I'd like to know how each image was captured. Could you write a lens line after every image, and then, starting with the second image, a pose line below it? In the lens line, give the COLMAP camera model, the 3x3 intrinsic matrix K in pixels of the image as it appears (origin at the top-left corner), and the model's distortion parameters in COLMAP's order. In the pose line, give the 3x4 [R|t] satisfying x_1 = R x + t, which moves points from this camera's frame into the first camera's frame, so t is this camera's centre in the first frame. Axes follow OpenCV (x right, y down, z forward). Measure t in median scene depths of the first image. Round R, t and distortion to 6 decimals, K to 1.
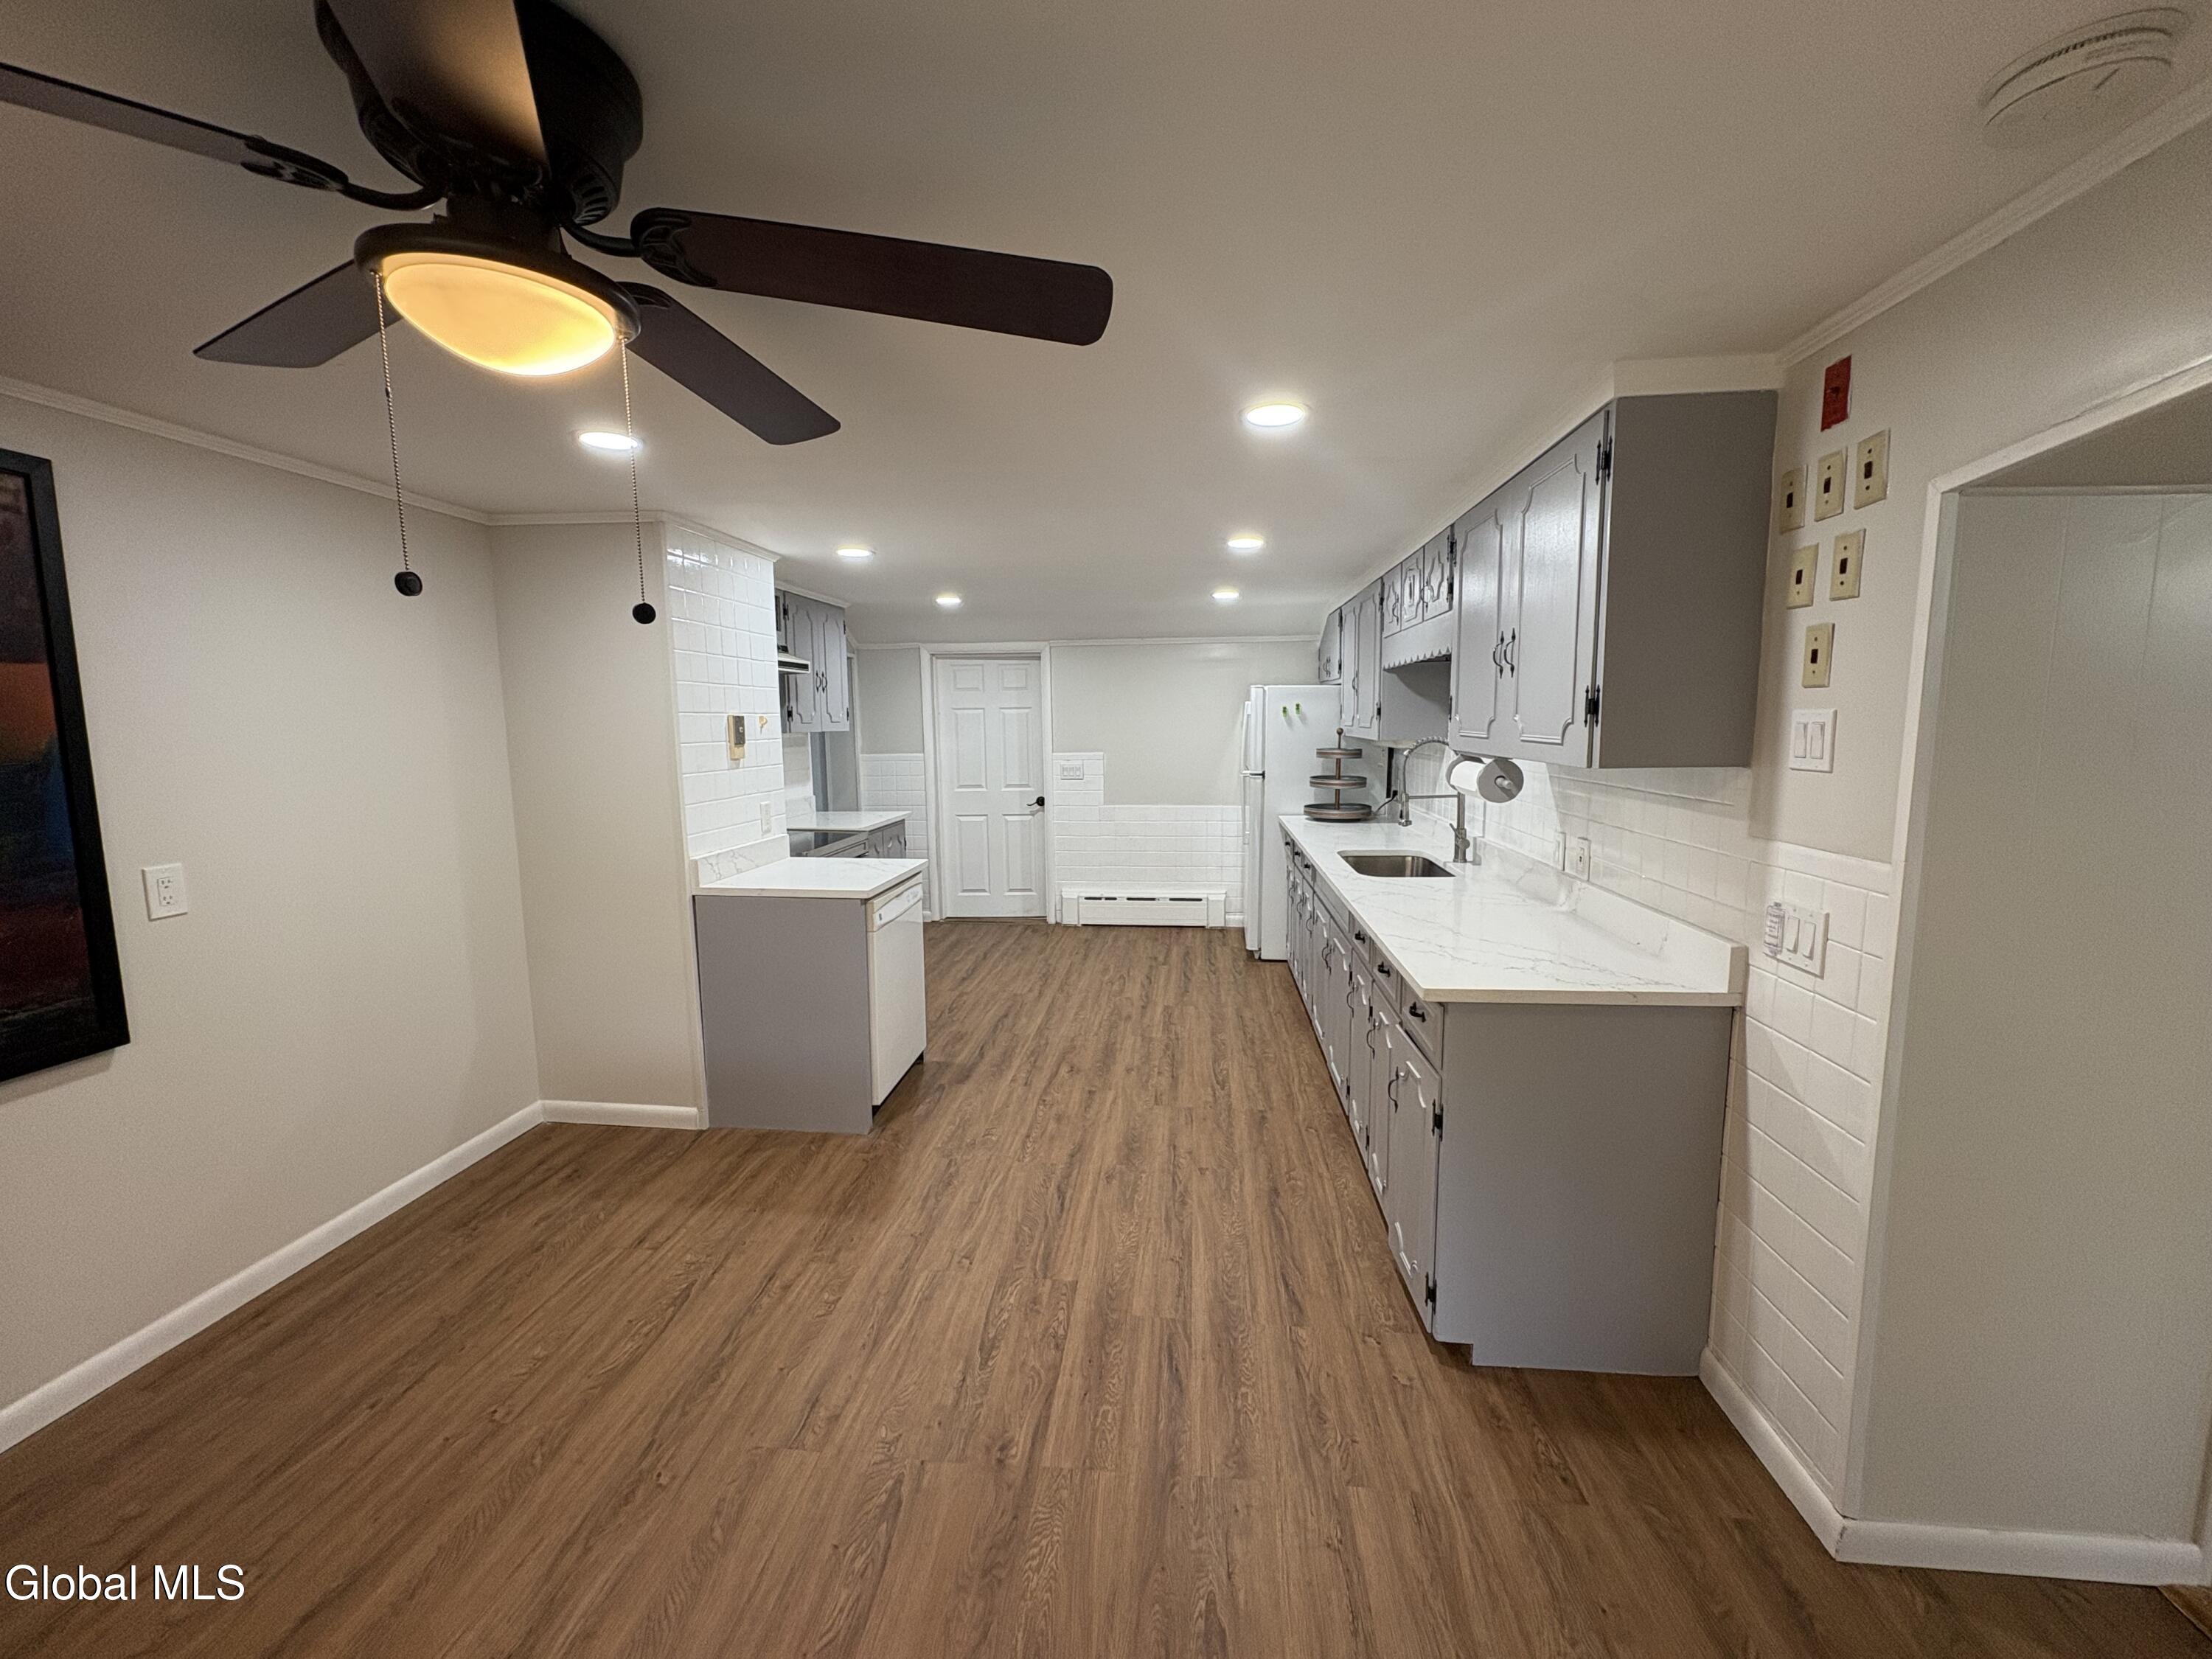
lens RADIAL K [[878.2, 0, 1114.1], [0, 878.2, 831.6], [0, 0, 1]] dist [0.000154, 0.000613]
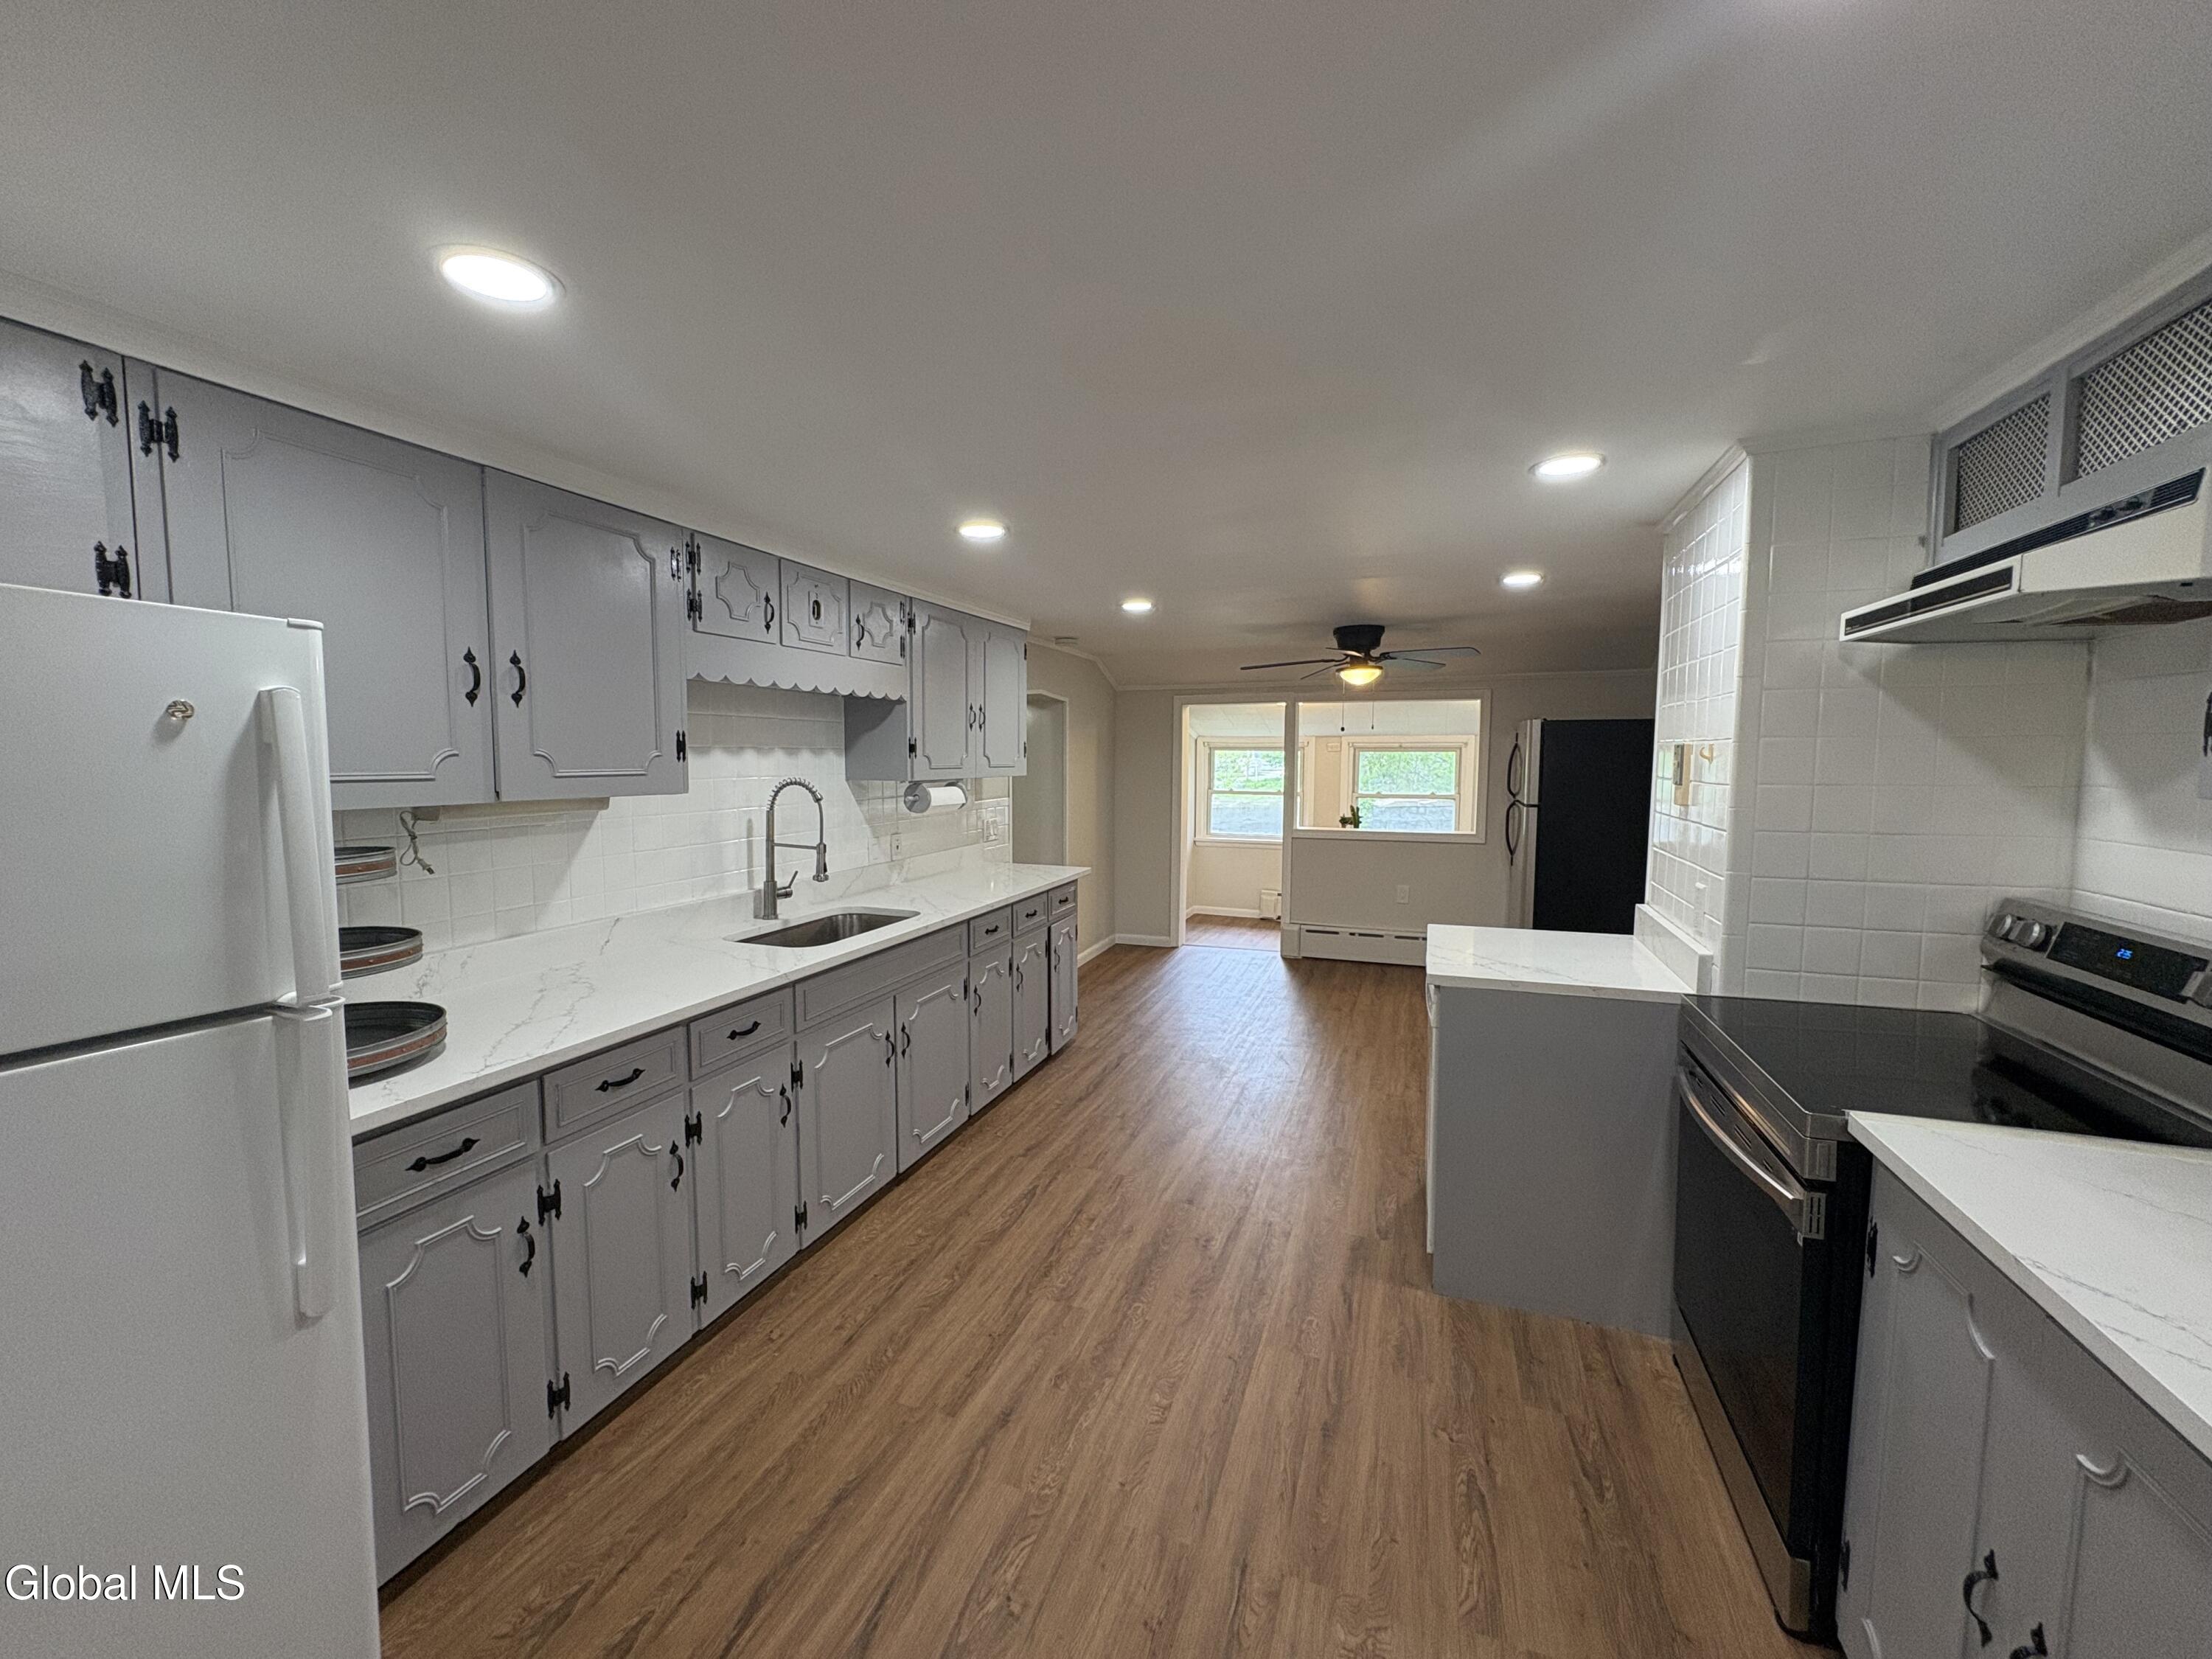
lens RADIAL K [[878.2, 0, 1113.7], [0, 878.2, 830.7], [0, 0, 1]] dist [0.000154, 0.000613]
pose [[-0.968533, -0.009744, 0.248695, -0.176278], [0.044103, 0.976701, 0.210025, -0.246301], [-0.244947, 0.214384, -0.945537, 1.912430]]
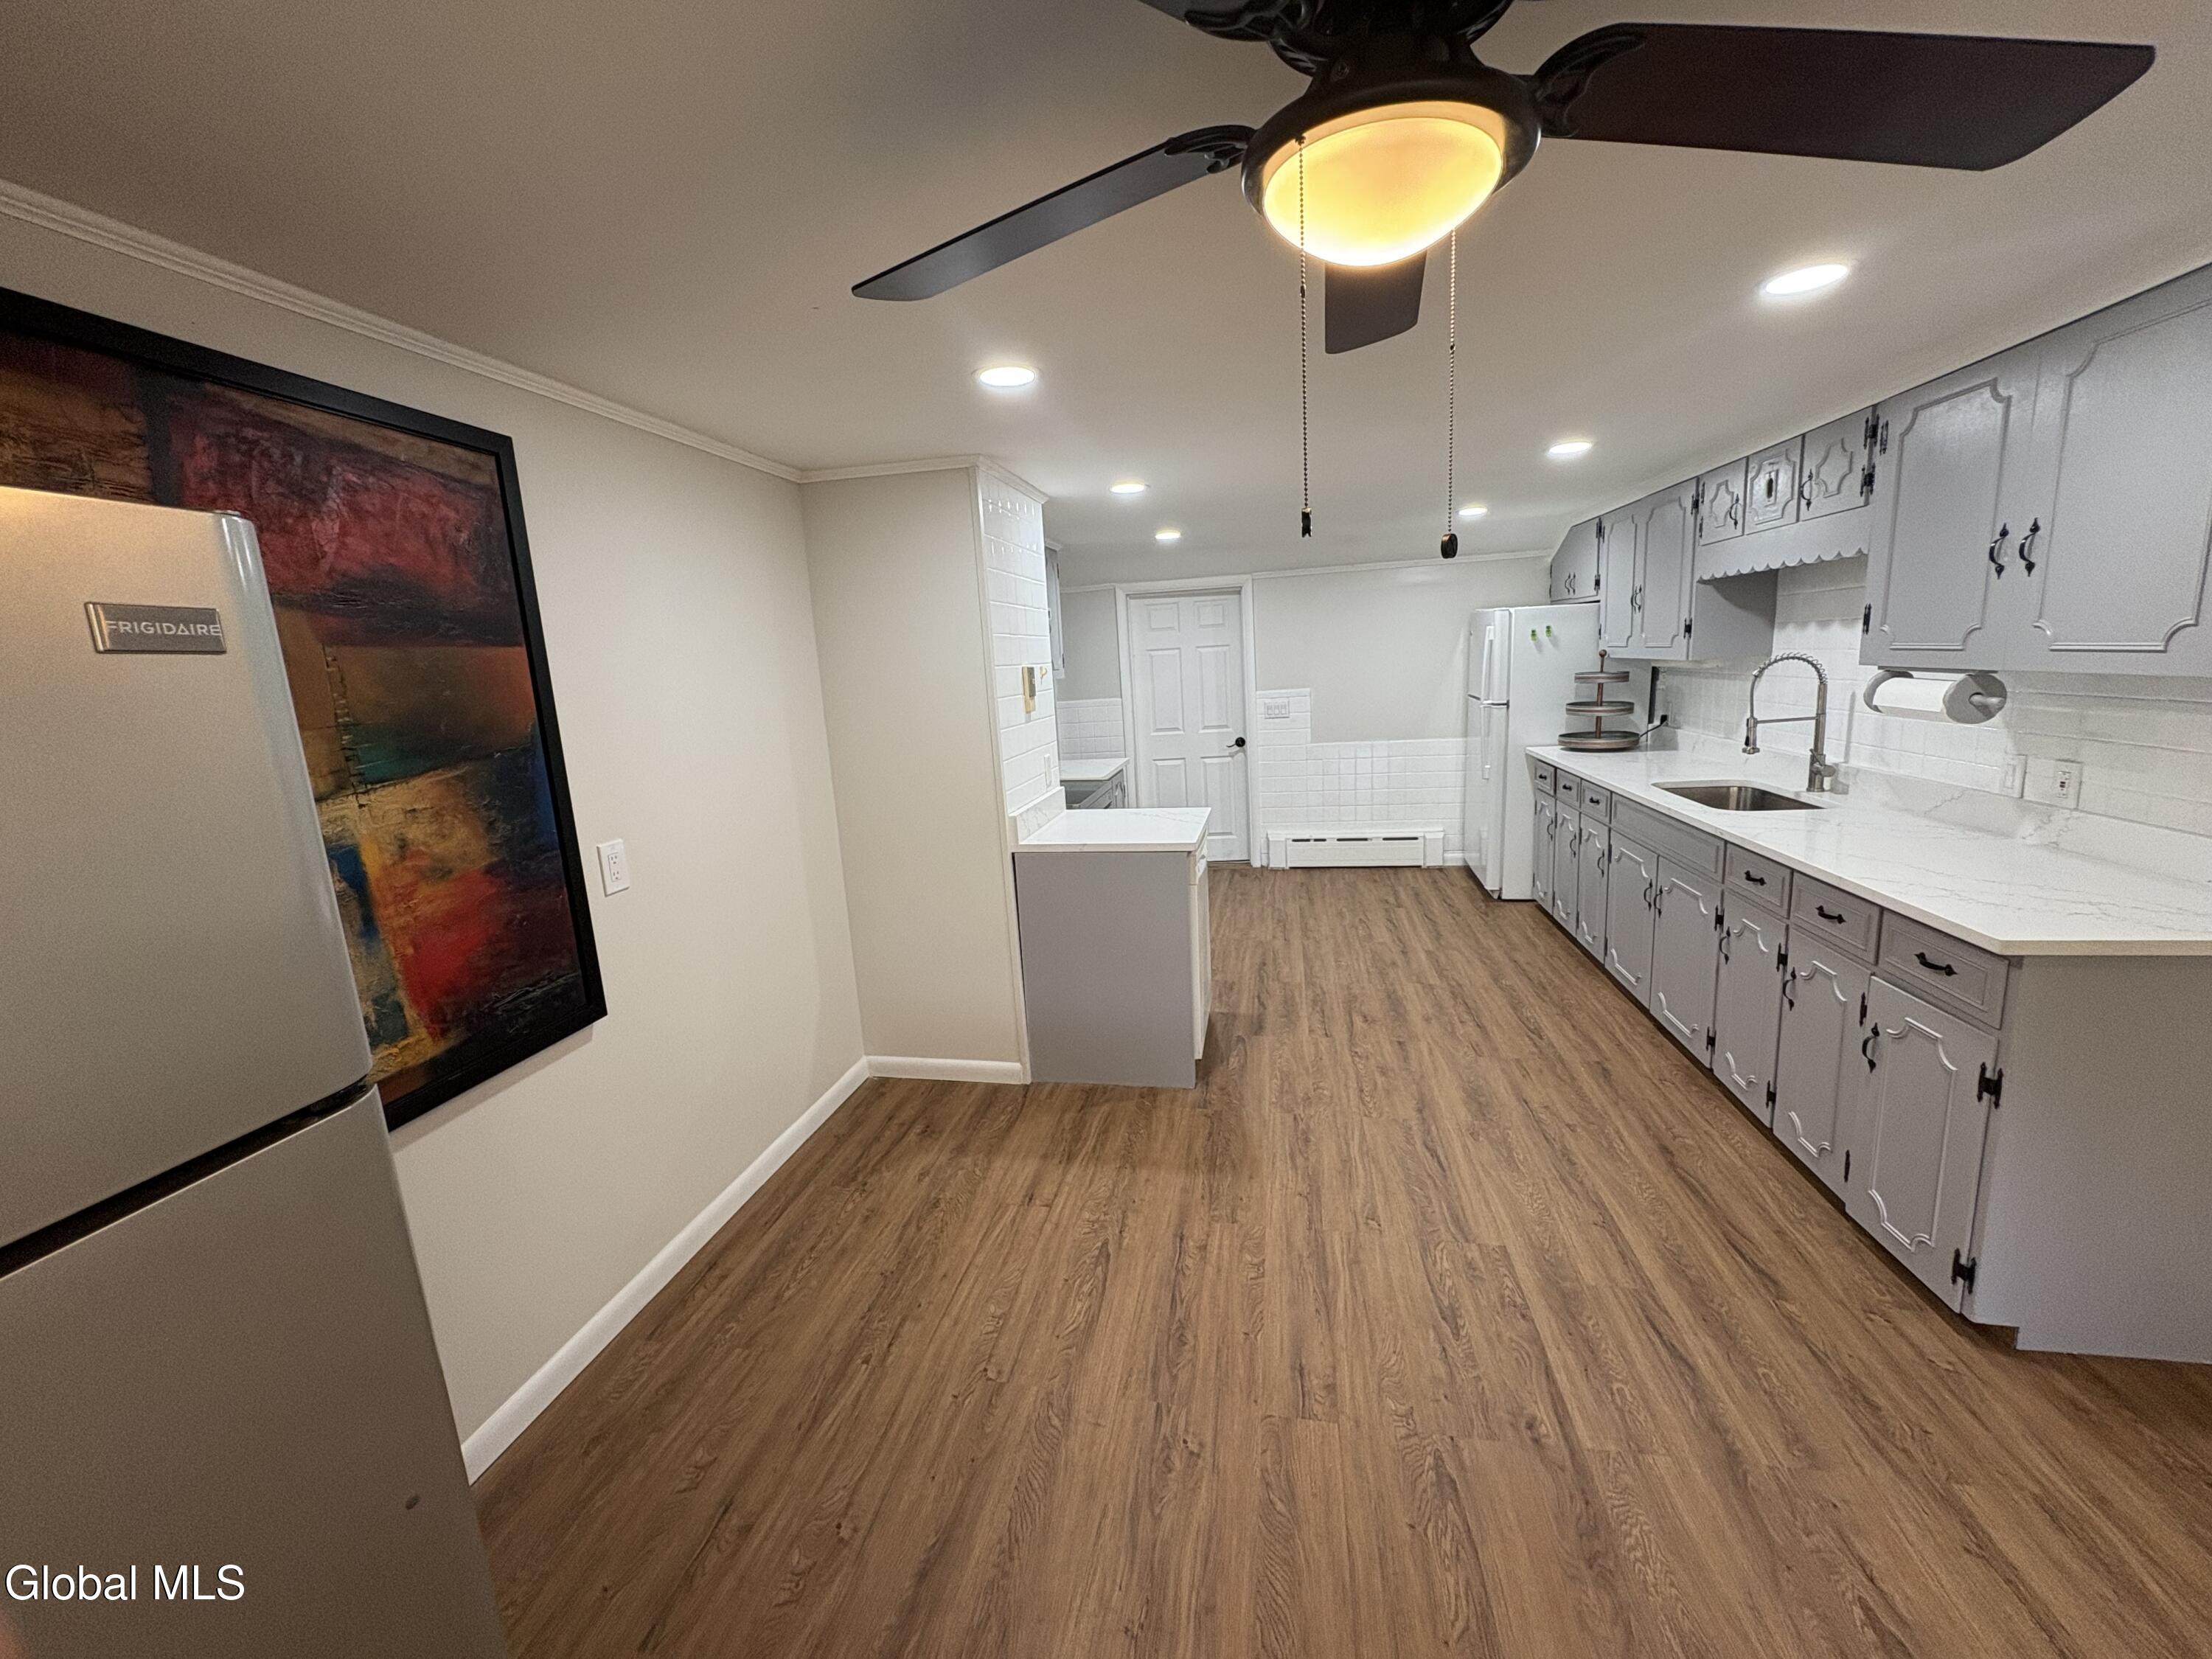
lens RADIAL K [[878.2, 0, 1114.9], [0, 878.2, 831.8], [0, 0, 1]] dist [0.000154, 0.000613]
pose [[0.994796, -0.030716, -0.097151, -0.263569], [0.037405, 0.996998, 0.067798, -0.013361], [0.094777, -0.071079, 0.992958, 0.031356]]
